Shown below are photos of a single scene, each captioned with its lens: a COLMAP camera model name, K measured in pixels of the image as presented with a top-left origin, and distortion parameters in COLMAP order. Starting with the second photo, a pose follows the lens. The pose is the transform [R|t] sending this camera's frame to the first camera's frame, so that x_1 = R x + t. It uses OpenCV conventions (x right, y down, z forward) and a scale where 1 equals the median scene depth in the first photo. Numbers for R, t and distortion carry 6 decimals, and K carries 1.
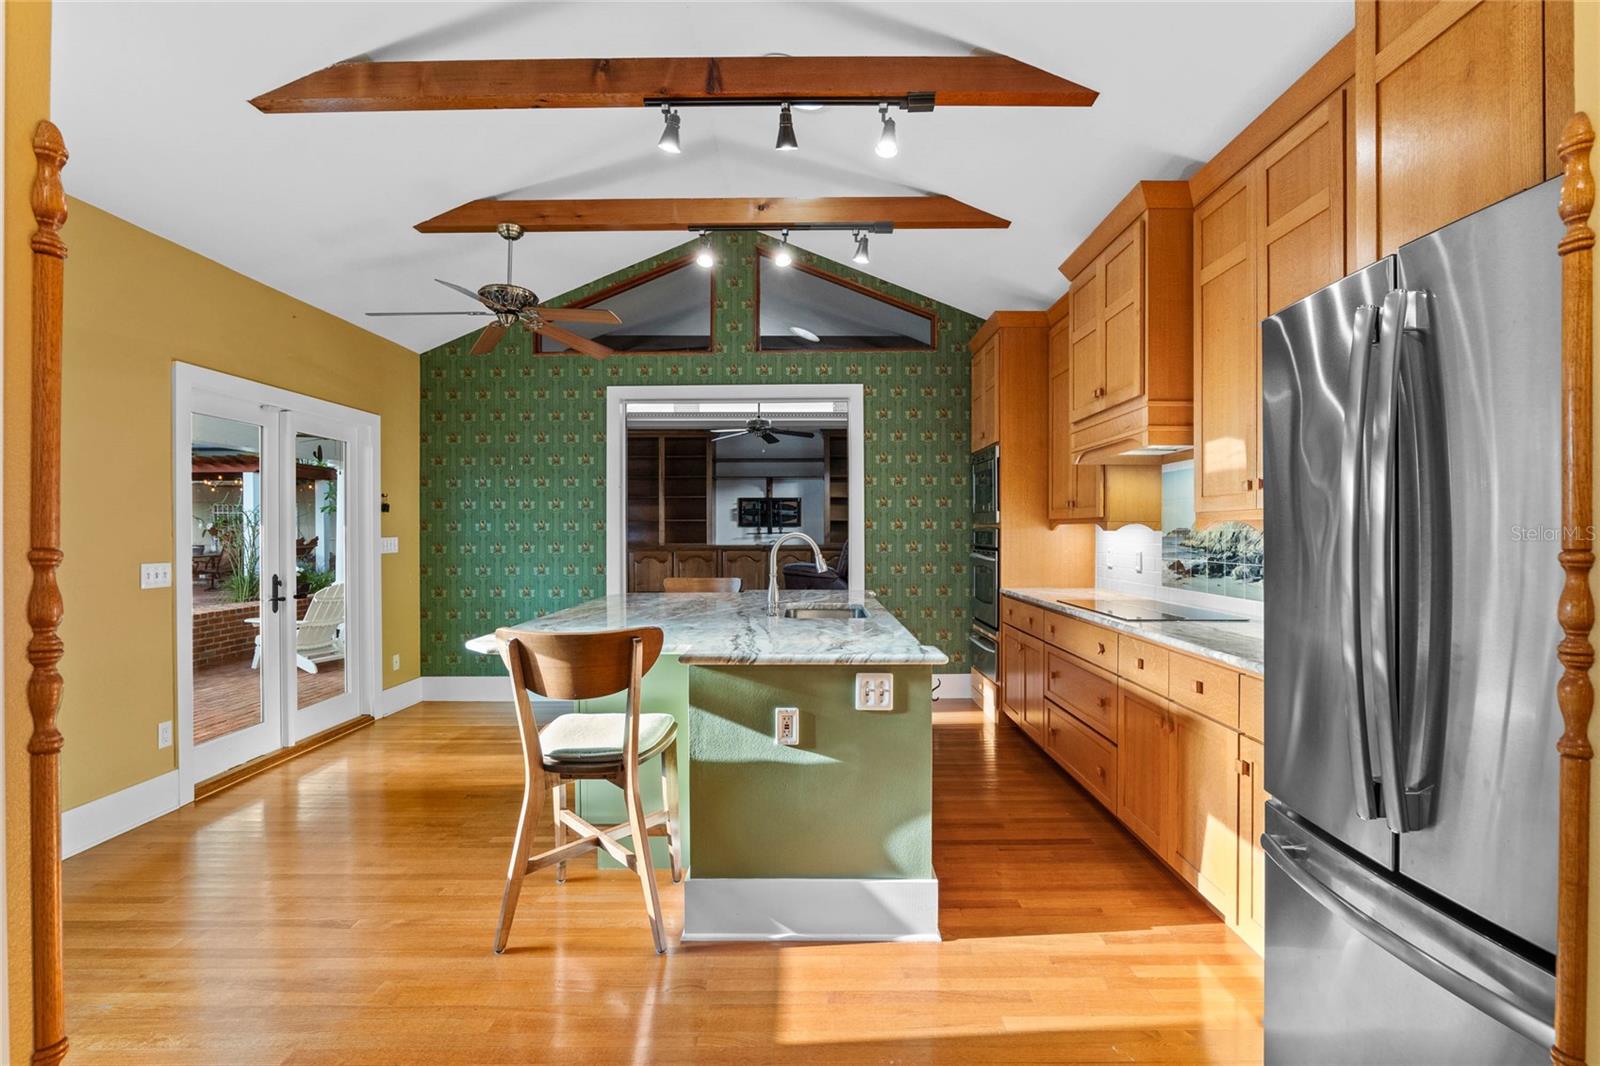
lens RADIAL K [[744.1, 0, 810.0], [0, 744.1, 532.3], [0, 0, 1]] dist [-0.020760, 0.005629]
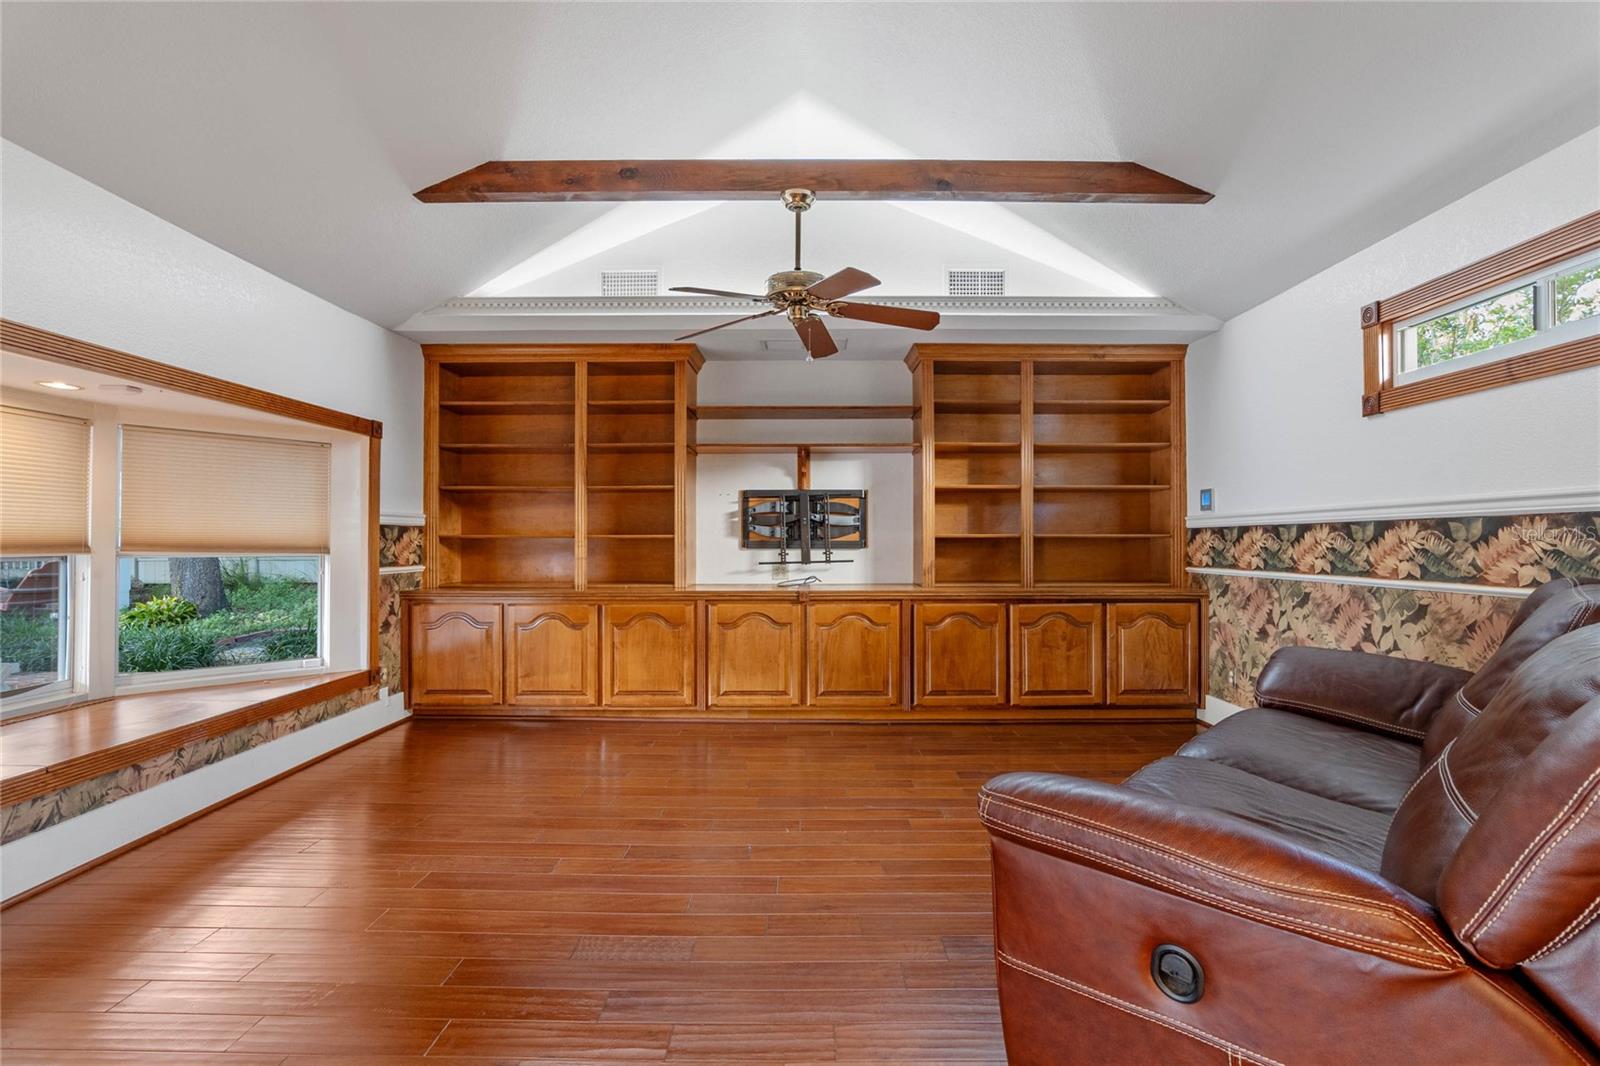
lens RADIAL K [[744.1, 0, 805.6], [0, 744.1, 536.1], [0, 0, 1]] dist [-0.020760, 0.005629]
pose [[0.999999, 0.000110, 0.001253, -0.057623], [-0.000103, 0.999988, -0.004941, -0.014394], [-0.001254, 0.004941, 0.999987, 0.541068]]
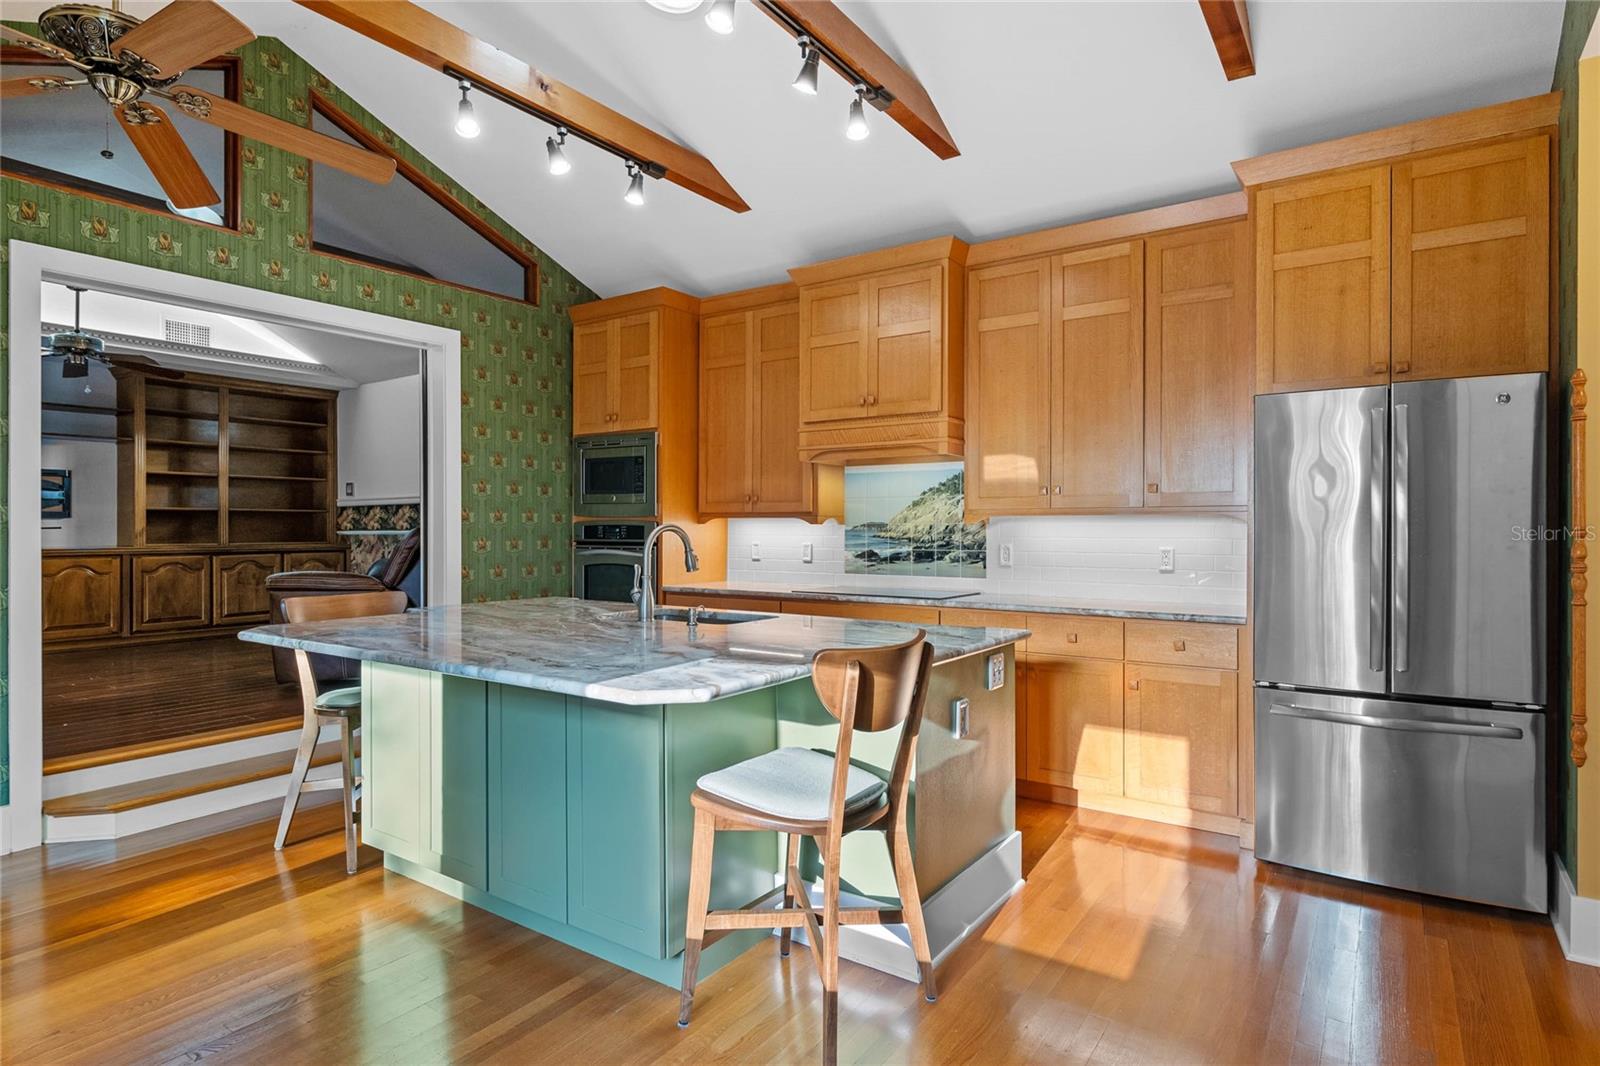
lens RADIAL K [[847.6, 0, 811.7], [0, 847.6, 527.0], [0, 0, 1]] dist [-0.007480, -0.001749]
pose [[0.558361, 0.002004, 0.829596, -0.260004], [0.000933, 0.999995, -0.003043, 0.002178], [-0.829598, 0.002473, 0.558356, 0.128476]]
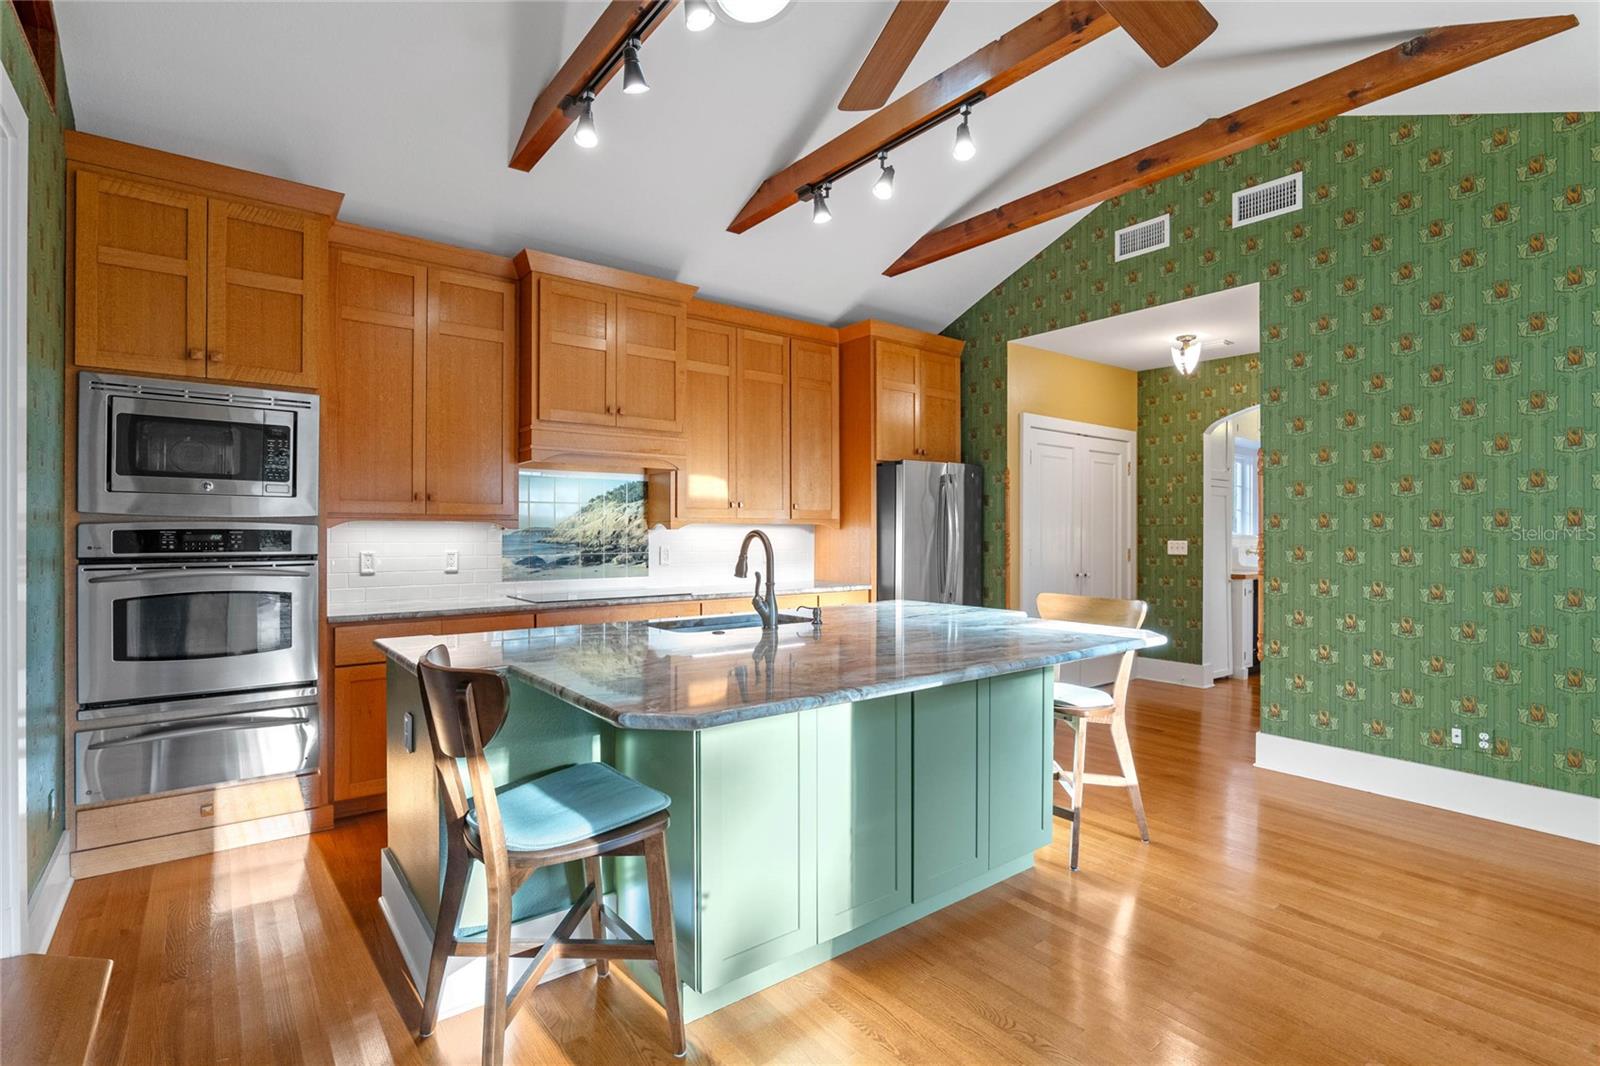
lens RADIAL K [[744.1, 0, 800.9], [0, 744.1, 533.5], [0, 0, 1]] dist [-0.020760, 0.005629]
pose [[-0.619874, 0.000764, 0.784701, -0.254488], [0.003149, 0.999994, 0.001513, 0.001278], [-0.784695, 0.003409, -0.619872, 0.540907]]
